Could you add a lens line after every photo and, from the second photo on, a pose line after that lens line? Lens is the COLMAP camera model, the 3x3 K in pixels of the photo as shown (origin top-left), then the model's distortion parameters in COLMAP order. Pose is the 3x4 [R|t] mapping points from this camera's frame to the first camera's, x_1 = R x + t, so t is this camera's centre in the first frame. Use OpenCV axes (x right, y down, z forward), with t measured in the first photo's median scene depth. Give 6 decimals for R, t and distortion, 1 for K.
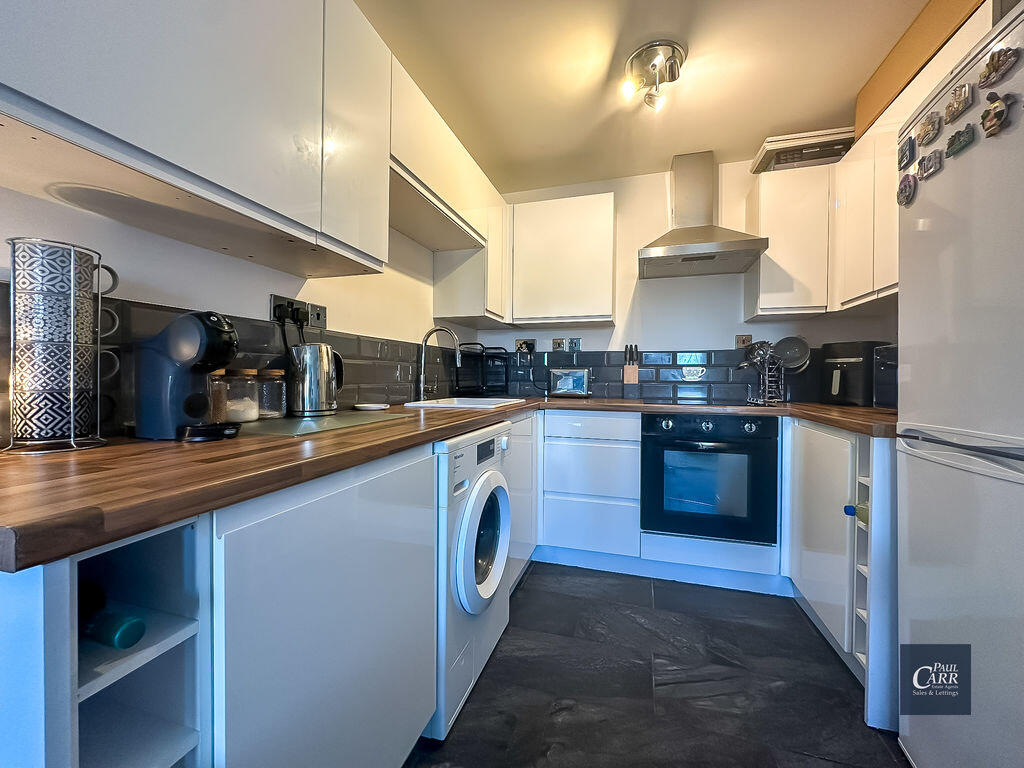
lens RADIAL K [[407.8, 0, 511.6], [0, 407.8, 382.3], [0, 0, 1]] dist [-0.003215, 0.000004]
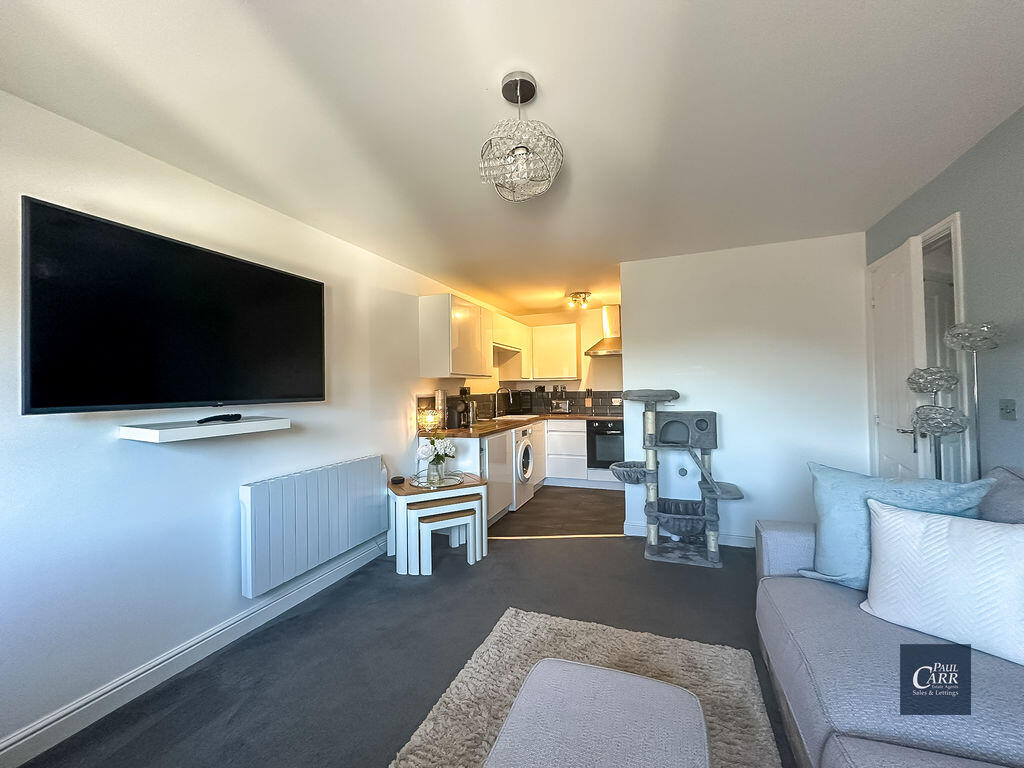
lens RADIAL K [[407.8, 0, 511.6], [0, 407.8, 382.3], [0, 0, 1]] dist [-0.003215, 0.000004]
pose [[0.997253, -0.027195, -0.068902, 0.041601], [0.025455, 0.999338, -0.026011, -0.091757], [0.069564, 0.024186, 0.997284, -1.358180]]
